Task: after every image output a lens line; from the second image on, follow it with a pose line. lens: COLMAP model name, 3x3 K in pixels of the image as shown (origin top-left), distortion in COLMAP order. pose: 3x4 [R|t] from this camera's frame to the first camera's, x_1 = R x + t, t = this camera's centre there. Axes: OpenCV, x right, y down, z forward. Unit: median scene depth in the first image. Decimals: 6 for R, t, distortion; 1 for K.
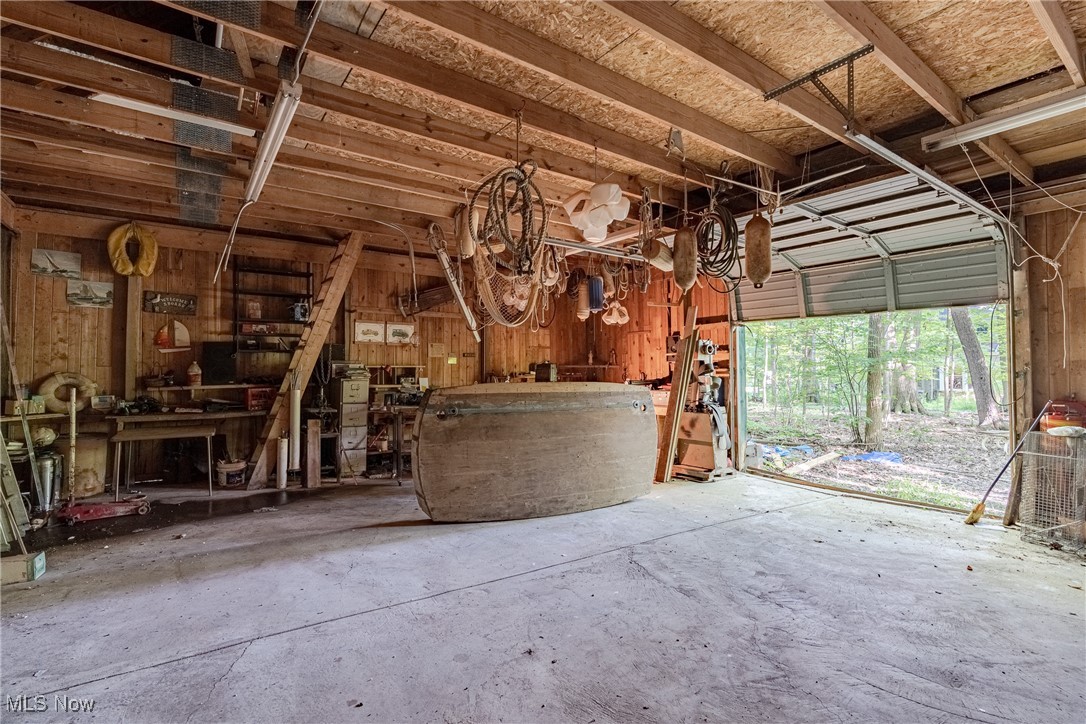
lens RADIAL K [[505.7, 0, 543.0], [0, 505.7, 362.0], [0, 0, 1]] dist [-0.002382, -0.000164]
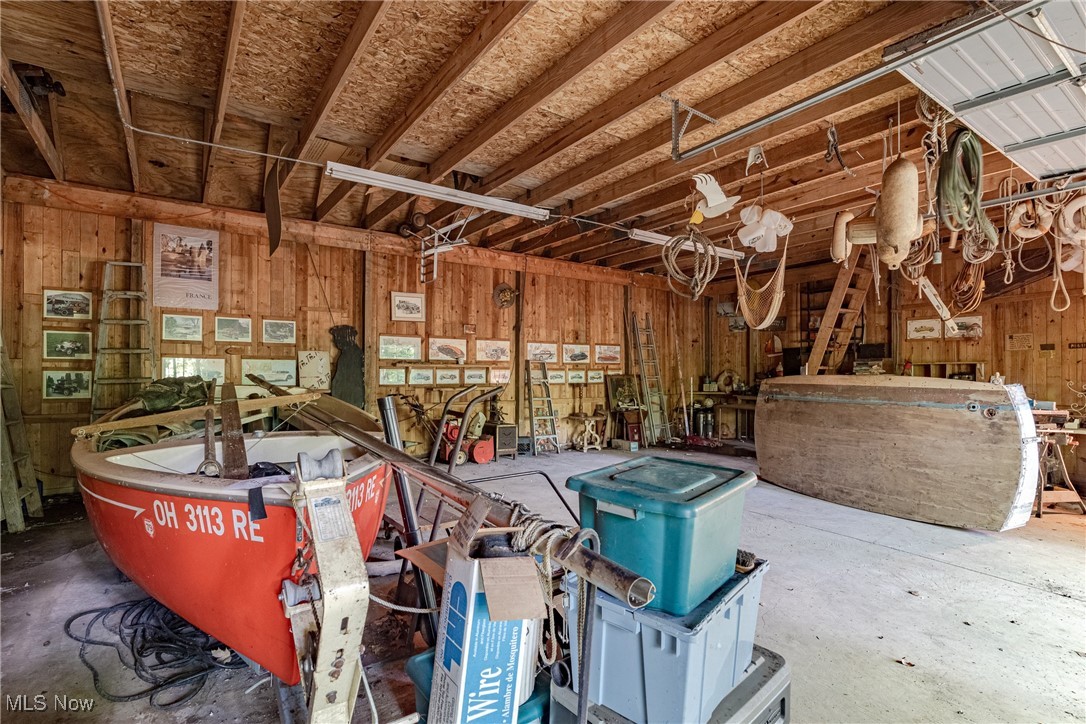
lens RADIAL K [[505.7, 0, 543.0], [0, 505.7, 362.0], [0, 0, 1]] dist [-0.002382, -0.000164]
pose [[0.014295, -0.020703, -0.999683, 1.021872], [0.015650, 0.999668, -0.020479, 0.024242], [0.999775, -0.015353, 0.014614, 0.371998]]
